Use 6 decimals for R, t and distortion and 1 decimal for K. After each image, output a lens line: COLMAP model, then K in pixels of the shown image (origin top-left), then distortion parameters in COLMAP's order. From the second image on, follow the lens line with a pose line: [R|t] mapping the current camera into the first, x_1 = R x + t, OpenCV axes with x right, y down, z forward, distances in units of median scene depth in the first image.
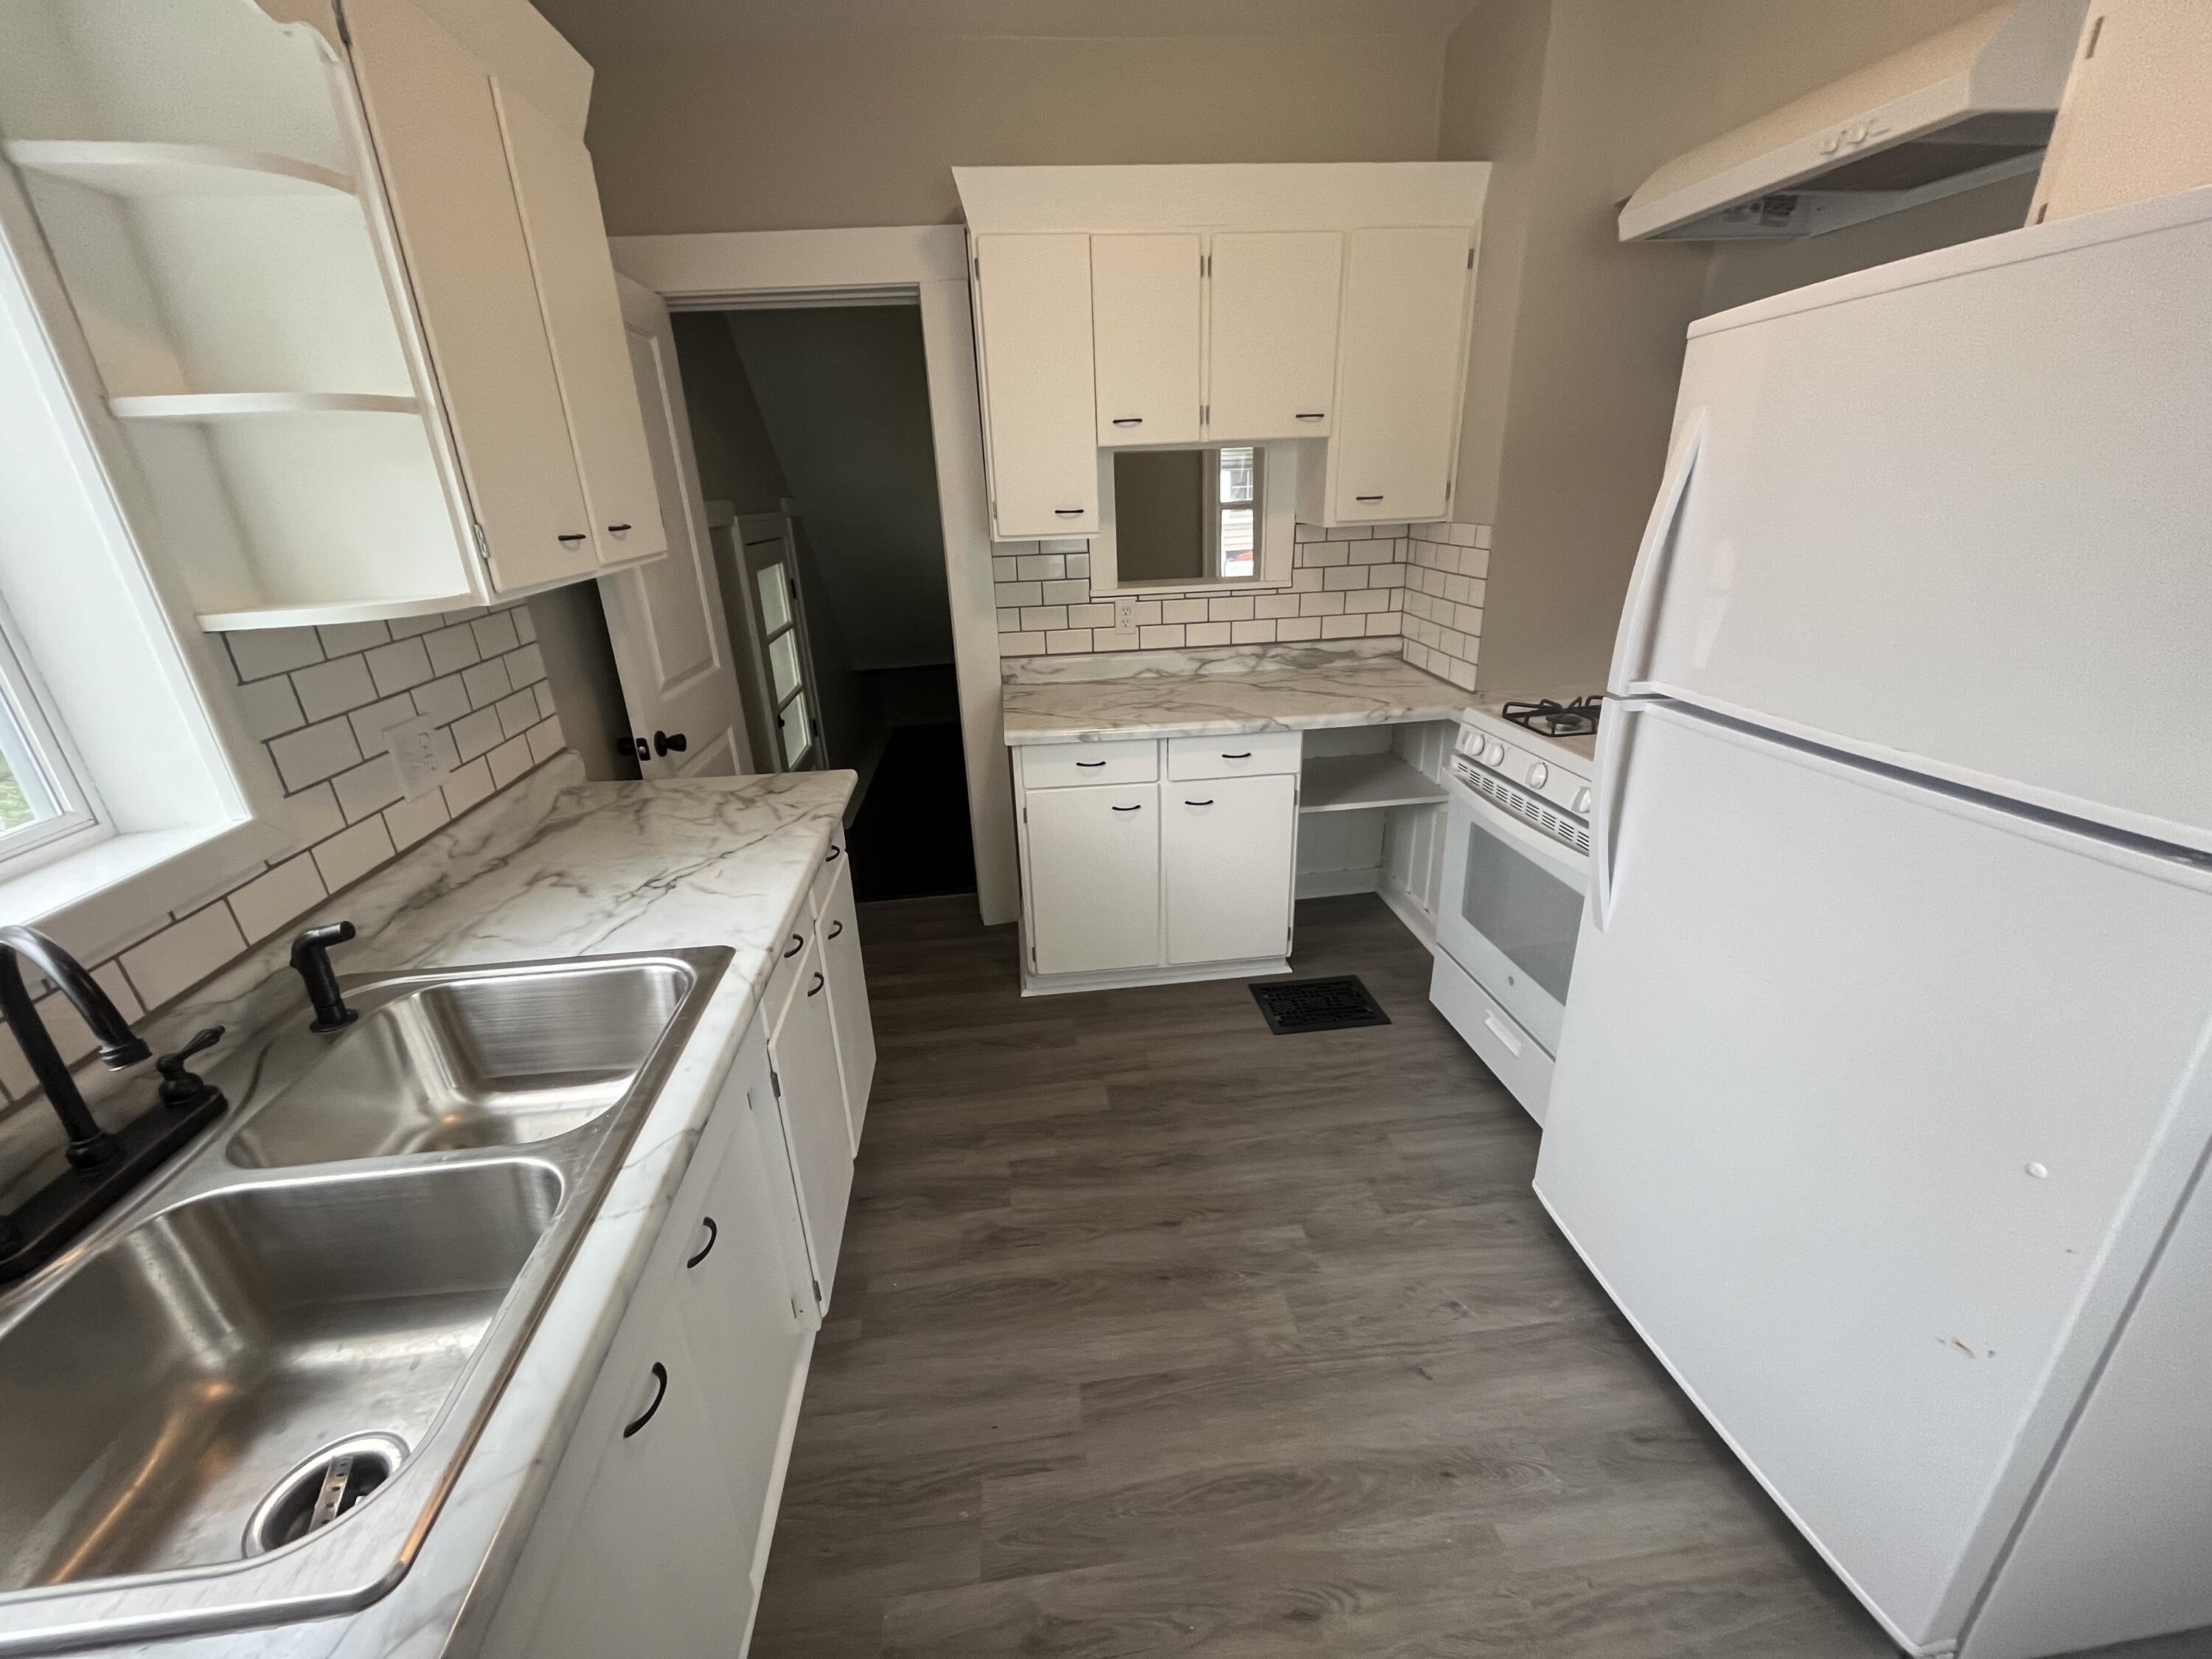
lens RADIAL K [[892.9, 0, 1097.2], [0, 892.9, 827.5], [0, 0, 1]] dist [-0.002976, -0.000719]
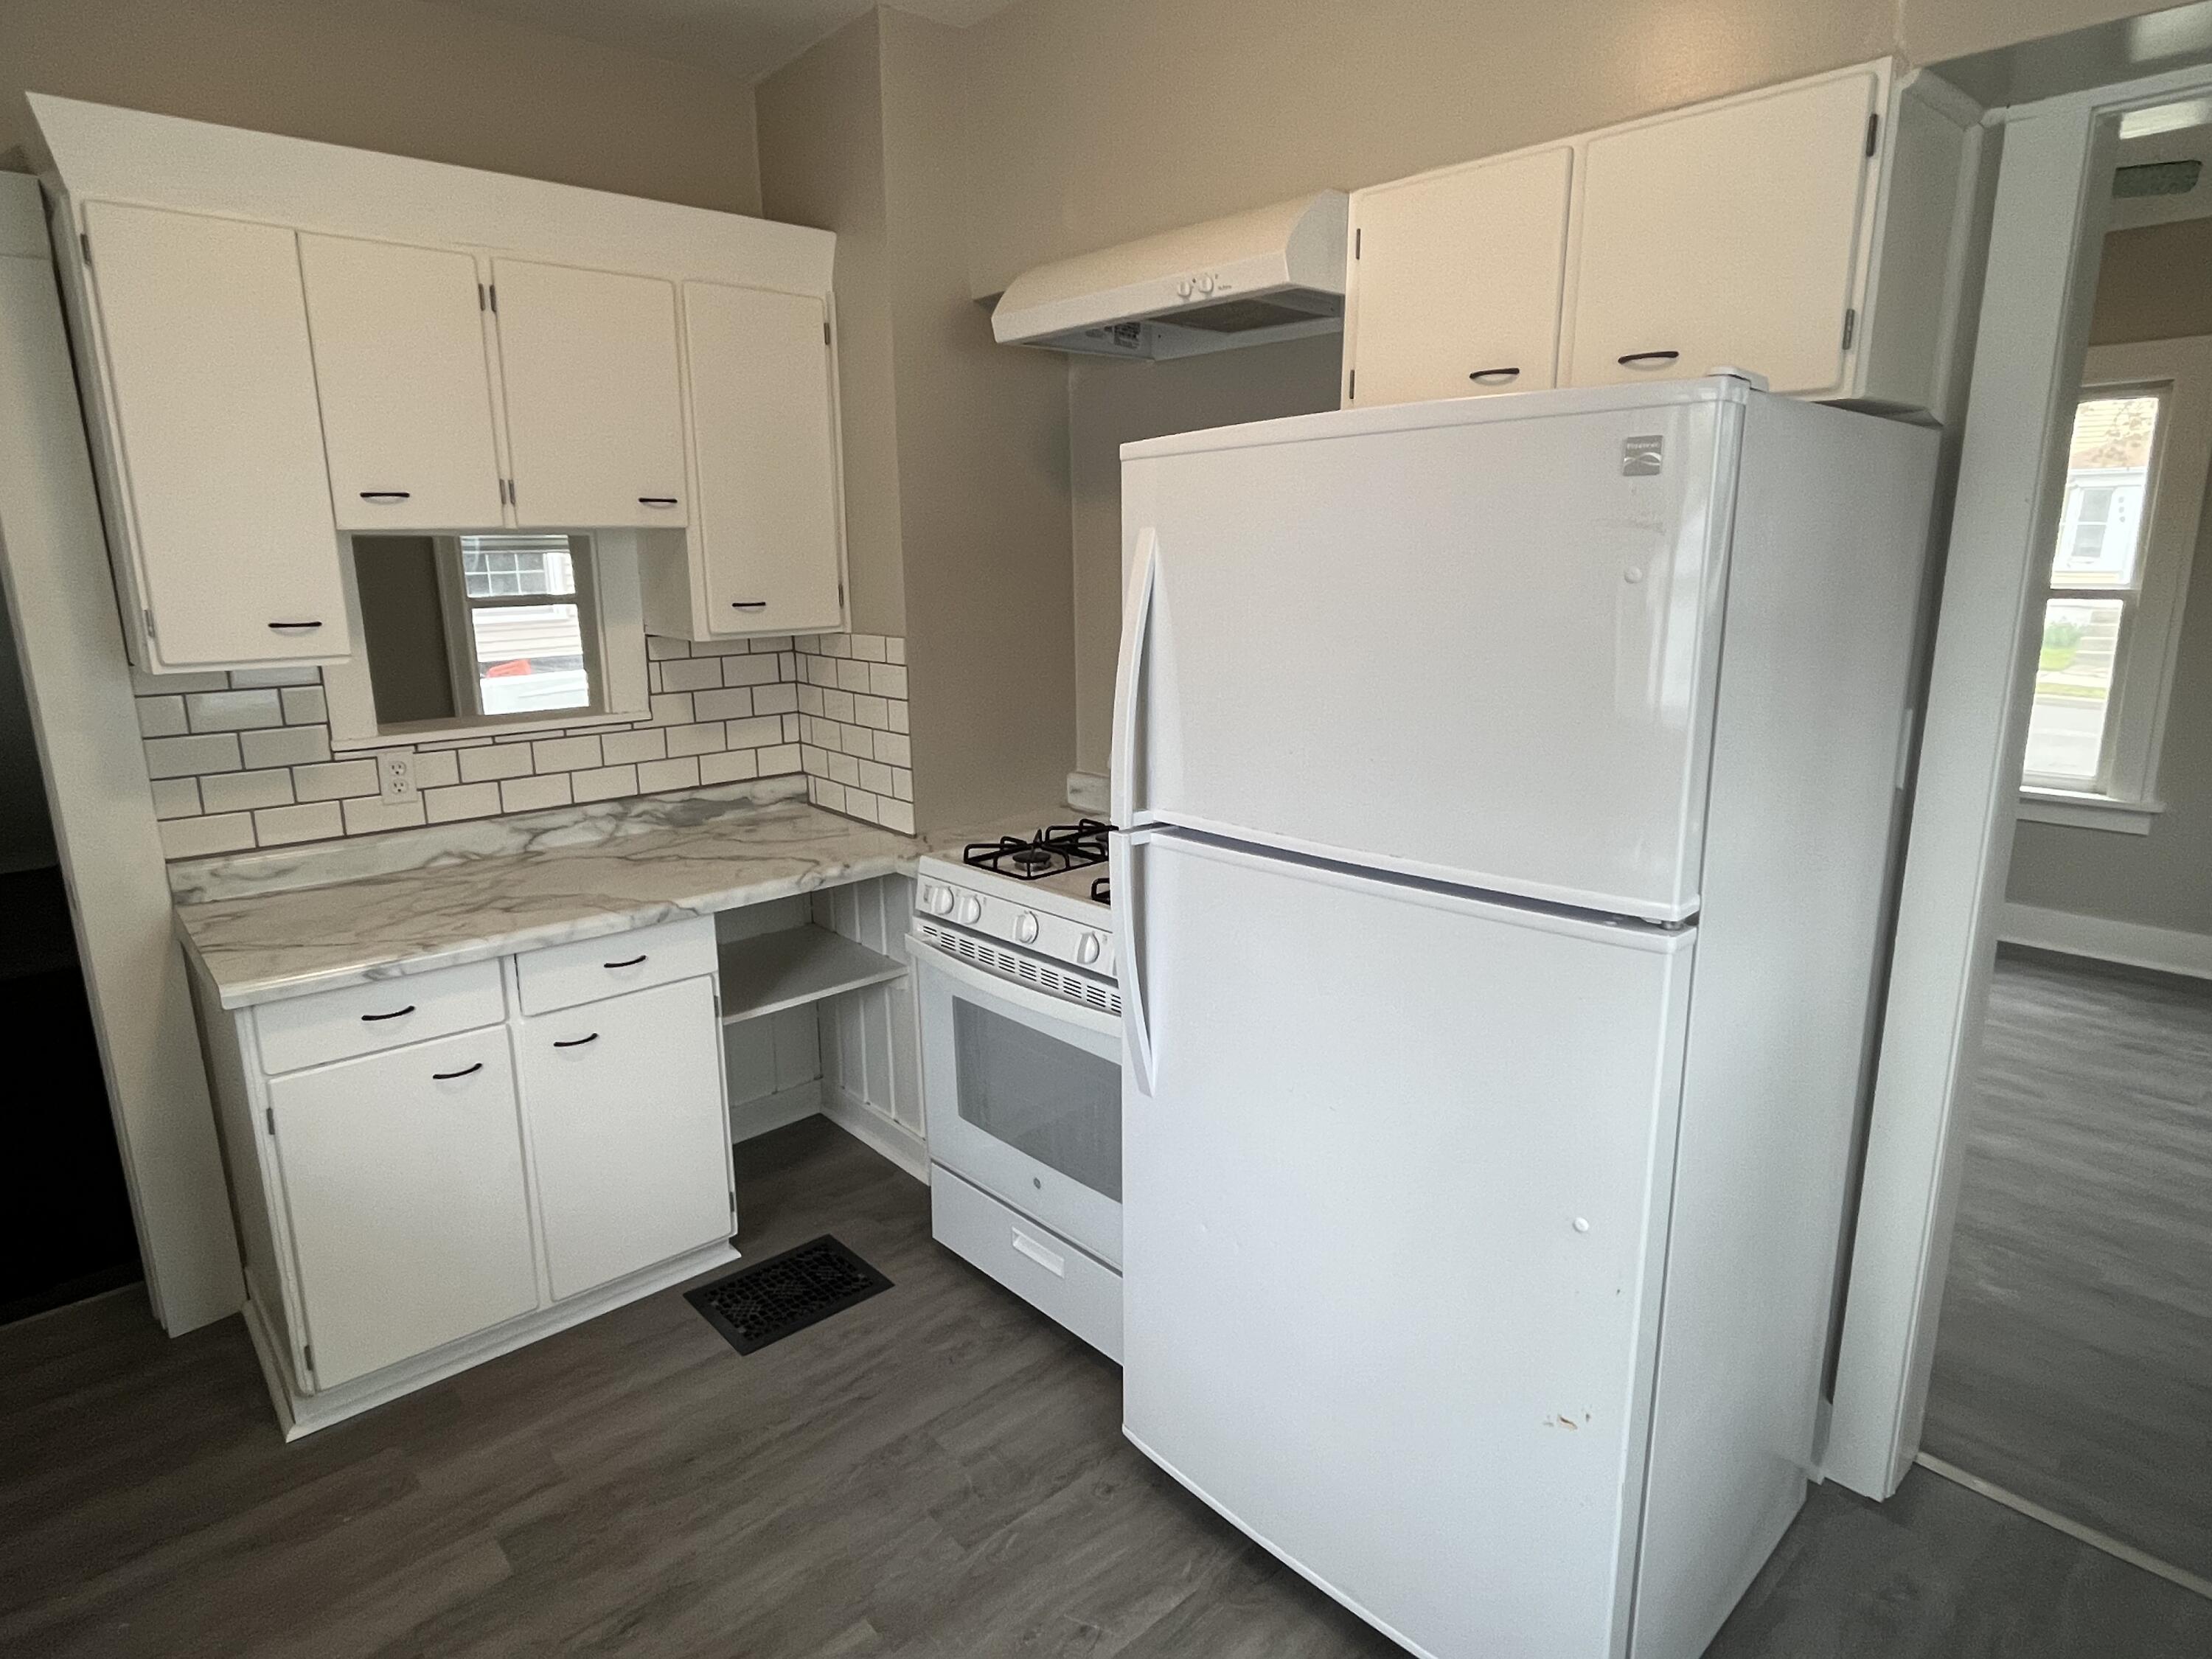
lens RADIAL K [[1231.6, 0, 1093.5], [0, 1231.6, 819.6], [0, 0, 1]] dist [-0.003946, -0.001421]
pose [[0.812953, -0.098220, 0.573986, -0.091728], [0.191920, 0.975794, -0.104845, -0.020254], [-0.549794, 0.195393, 0.812125, 0.006621]]
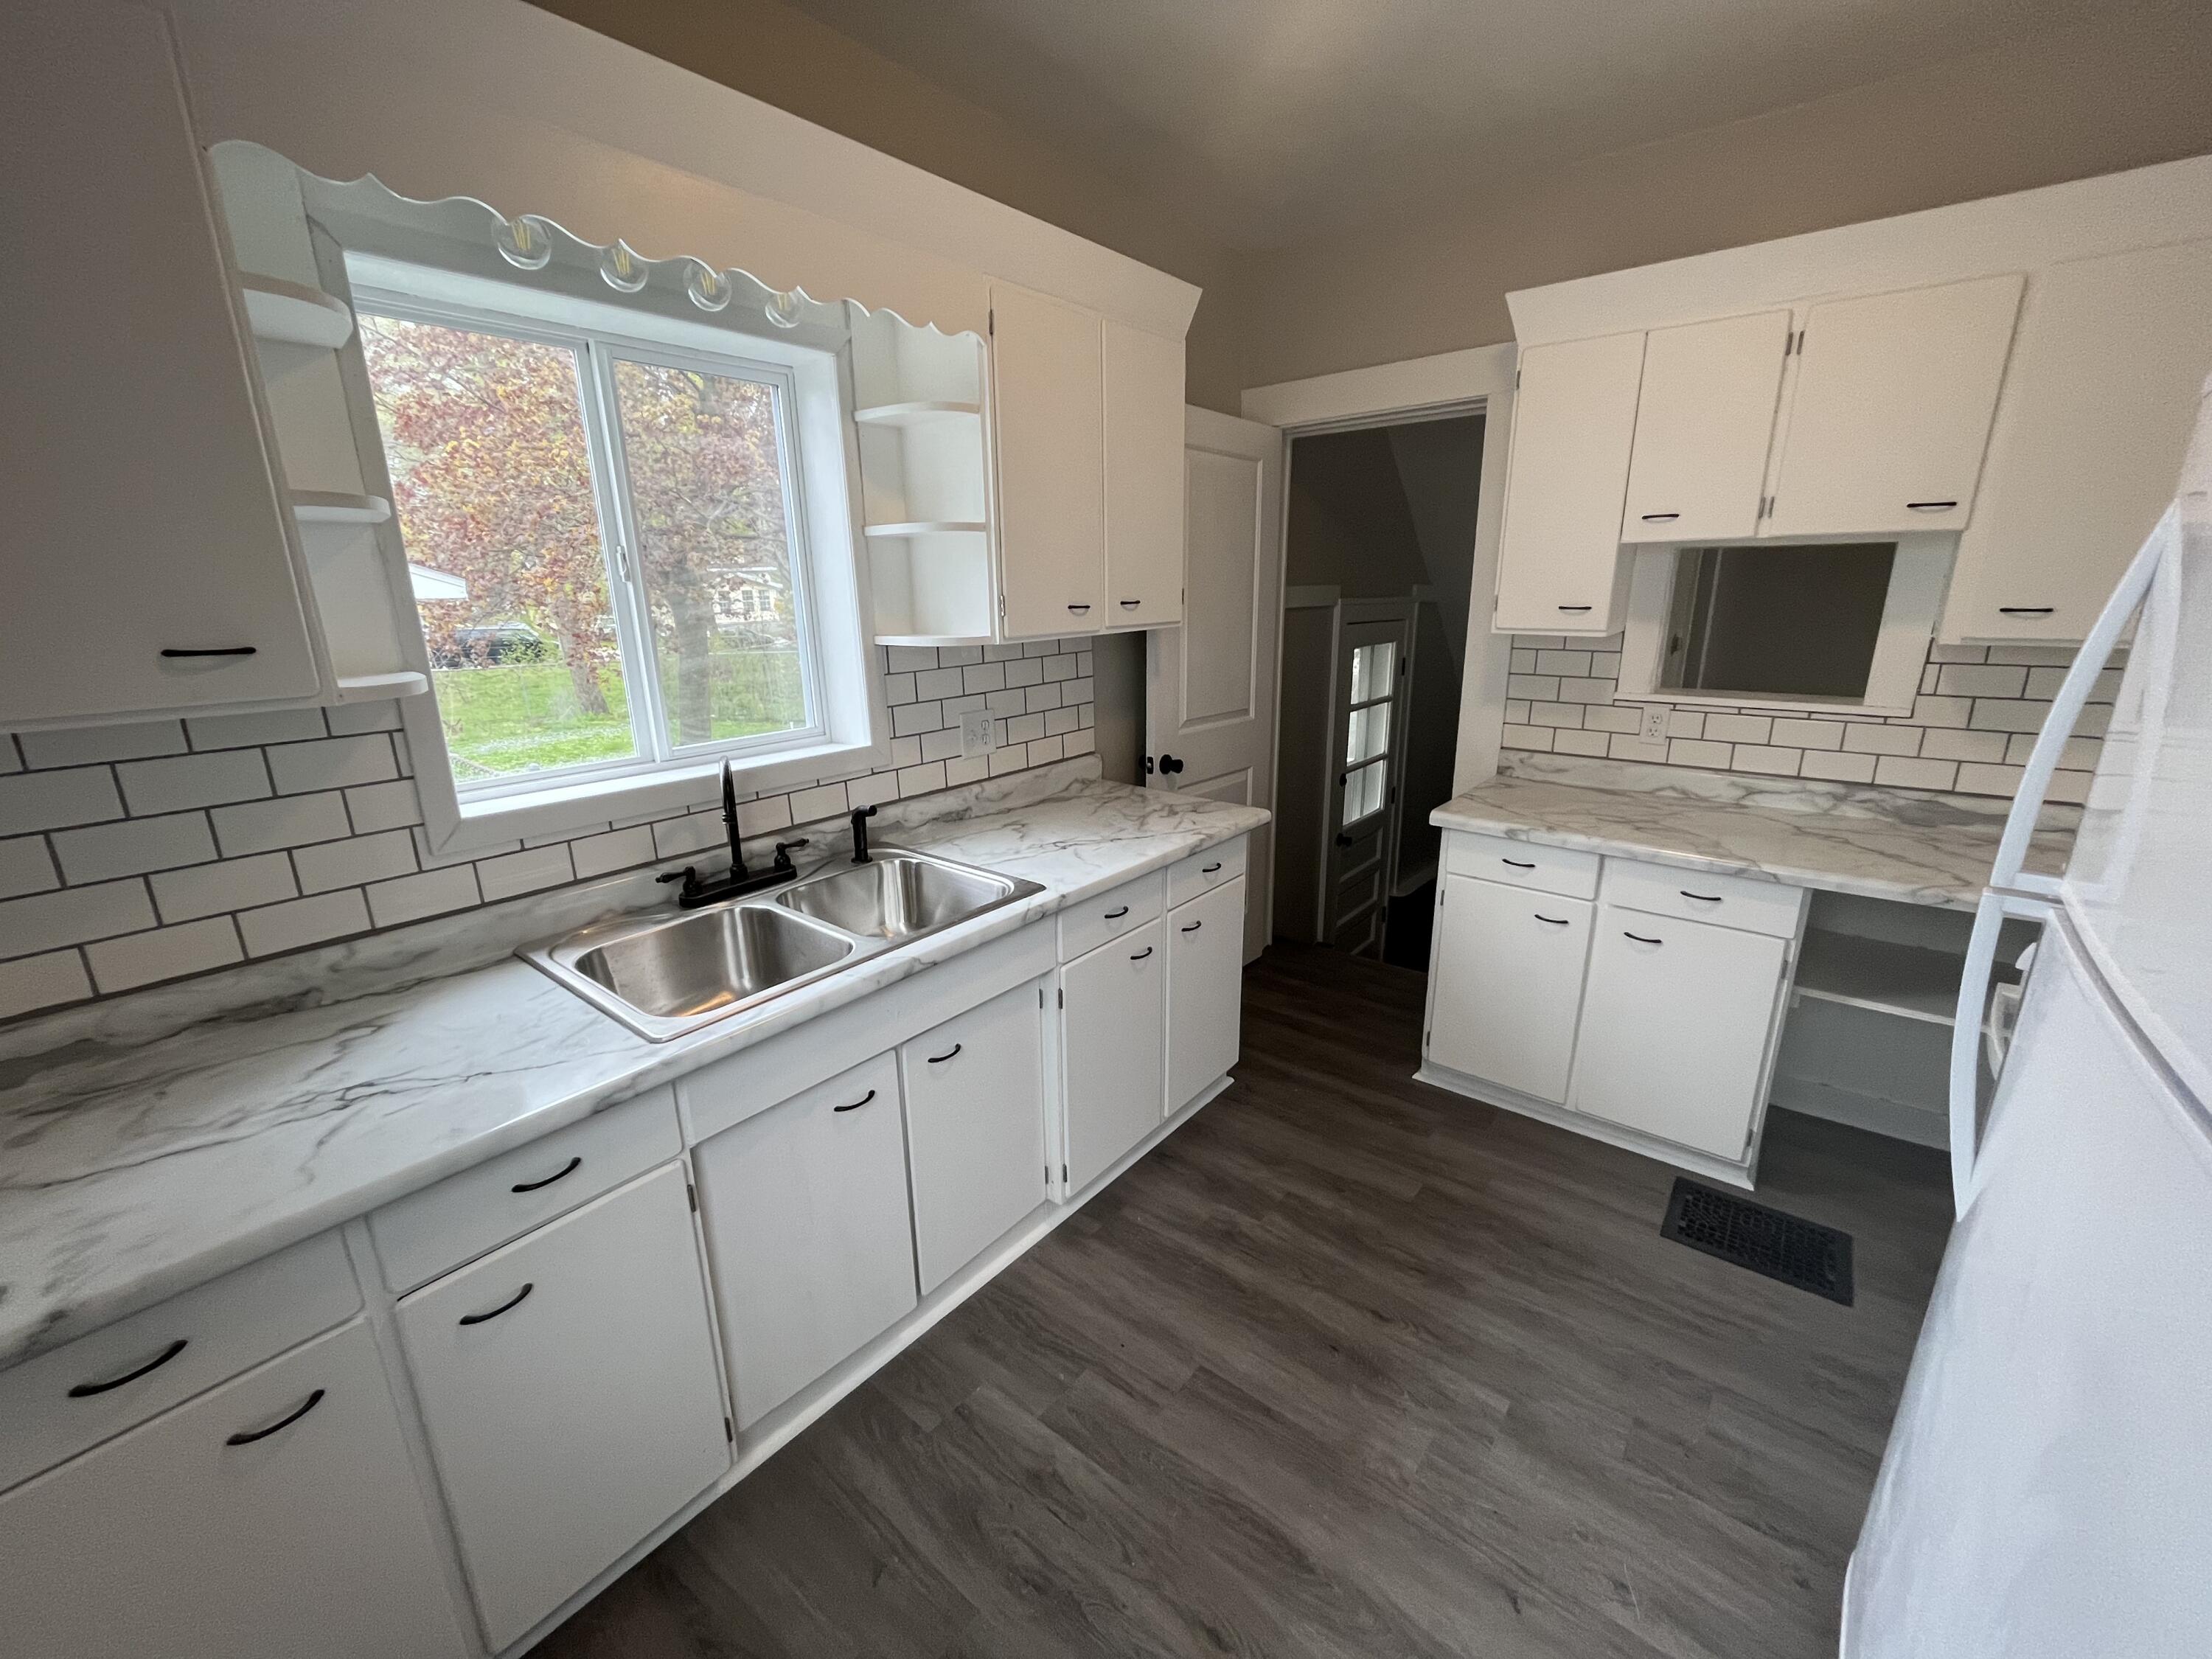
lens RADIAL K [[892.9, 0, 1097.2], [0, 892.9, 827.5], [0, 0, 1]] dist [-0.002976, -0.000719]
pose [[0.700040, 0.214720, -0.681058, 0.341194], [-0.271598, 0.962107, 0.024159, -0.008964], [0.660438, 0.168062, 0.731831, -0.008397]]
